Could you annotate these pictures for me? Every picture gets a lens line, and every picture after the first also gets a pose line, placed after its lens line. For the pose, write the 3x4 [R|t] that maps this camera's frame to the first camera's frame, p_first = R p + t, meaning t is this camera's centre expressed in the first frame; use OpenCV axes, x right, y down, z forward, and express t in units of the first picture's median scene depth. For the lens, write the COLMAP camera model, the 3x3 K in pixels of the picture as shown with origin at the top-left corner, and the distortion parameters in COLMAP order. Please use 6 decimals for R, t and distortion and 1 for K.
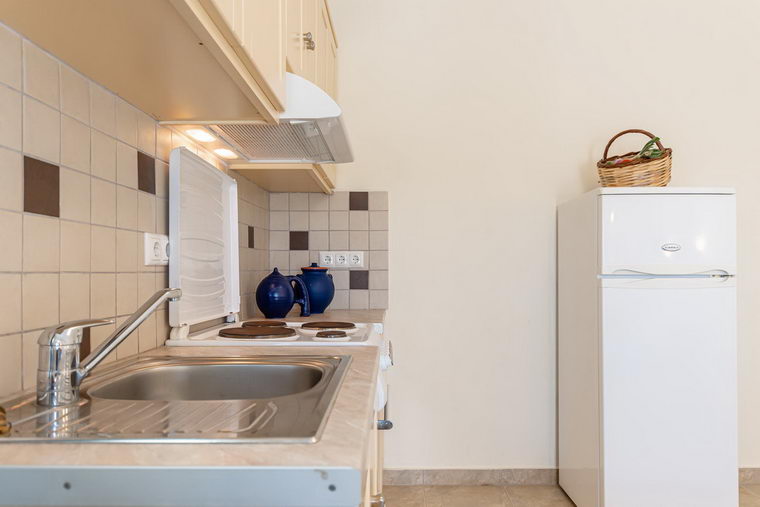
lens RADIAL K [[527.8, 0, 383.7], [0, 527.8, 277.1], [0, 0, 1]] dist [0.007017, 0.002619]
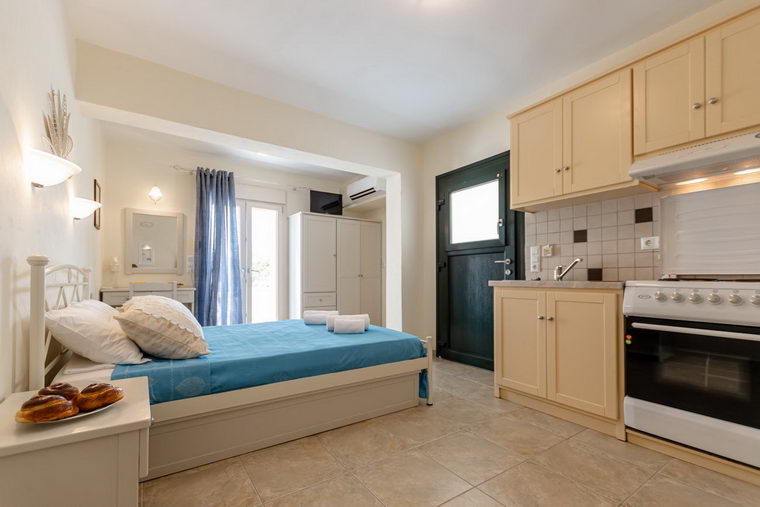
lens RADIAL K [[334.4, 0, 366.4], [0, 334.4, 273.4], [0, 0, 1]] dist [-0.003529, -0.001184]
pose [[-0.831885, -0.007525, -0.554897, 0.869906], [-0.005729, 0.999971, -0.004973, 0.059644], [0.554919, -0.000958, -0.831904, 0.858625]]
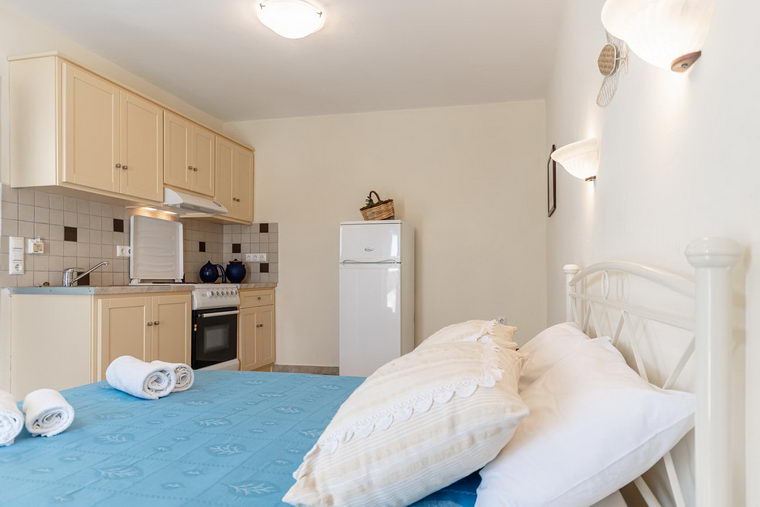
lens RADIAL K [[475.9, 0, 404.4], [0, 475.9, 276.2], [0, 0, 1]] dist [-0.003306, -0.001627]
pose [[0.979193, 0.000530, -0.202929, 0.878807], [-0.003257, 0.999909, -0.013106, 0.061909], [0.202904, 0.013495, 0.979106, -0.676302]]
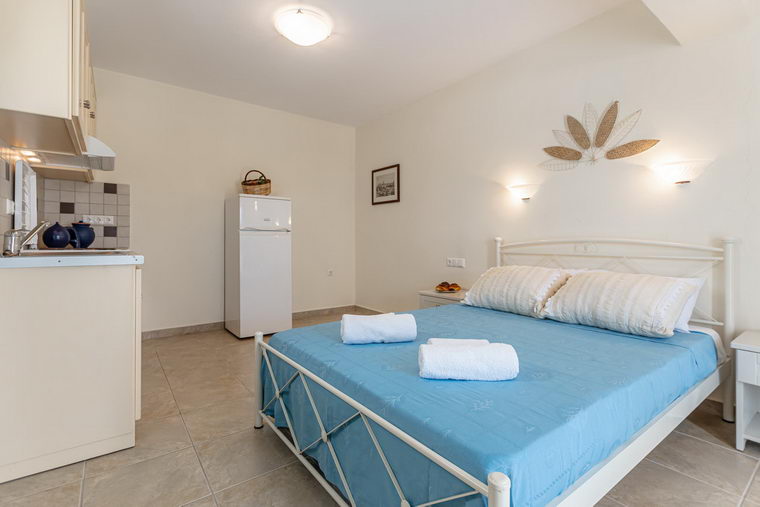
lens RADIAL K [[357.2, 0, 378.3], [0, 357.2, 241.6], [0, 0, 1]] dist [-0.002783, 0.000174]
pose [[0.791139, 0.004480, 0.611620, -0.071597], [0.001362, 0.999958, -0.009086, 0.055624], [-0.611635, 0.008021, 0.791100, -0.573174]]
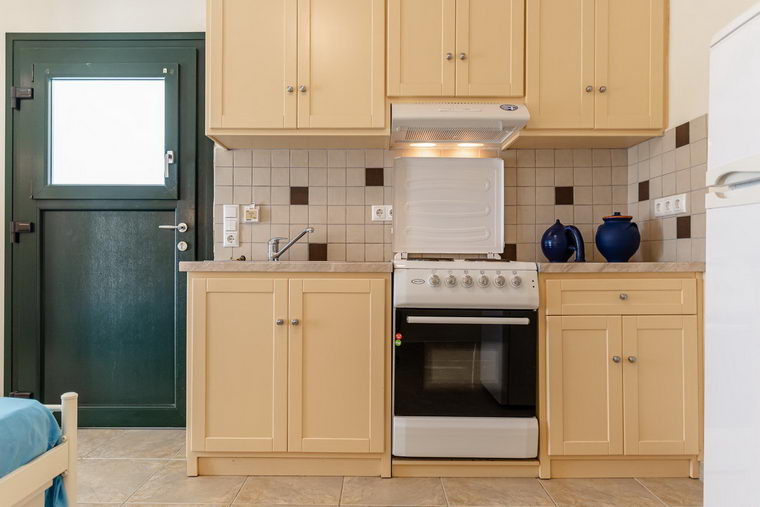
lens RADIAL K [[496.5, 0, 377.3], [0, 496.5, 253.4], [0, 0, 1]] dist [0.005980, -0.004046]
pose [[0.005945, -0.005207, -0.999969, 0.799194], [-0.012891, 0.999903, -0.005283, 0.061209], [0.999899, 0.012922, 0.005878, 0.531065]]
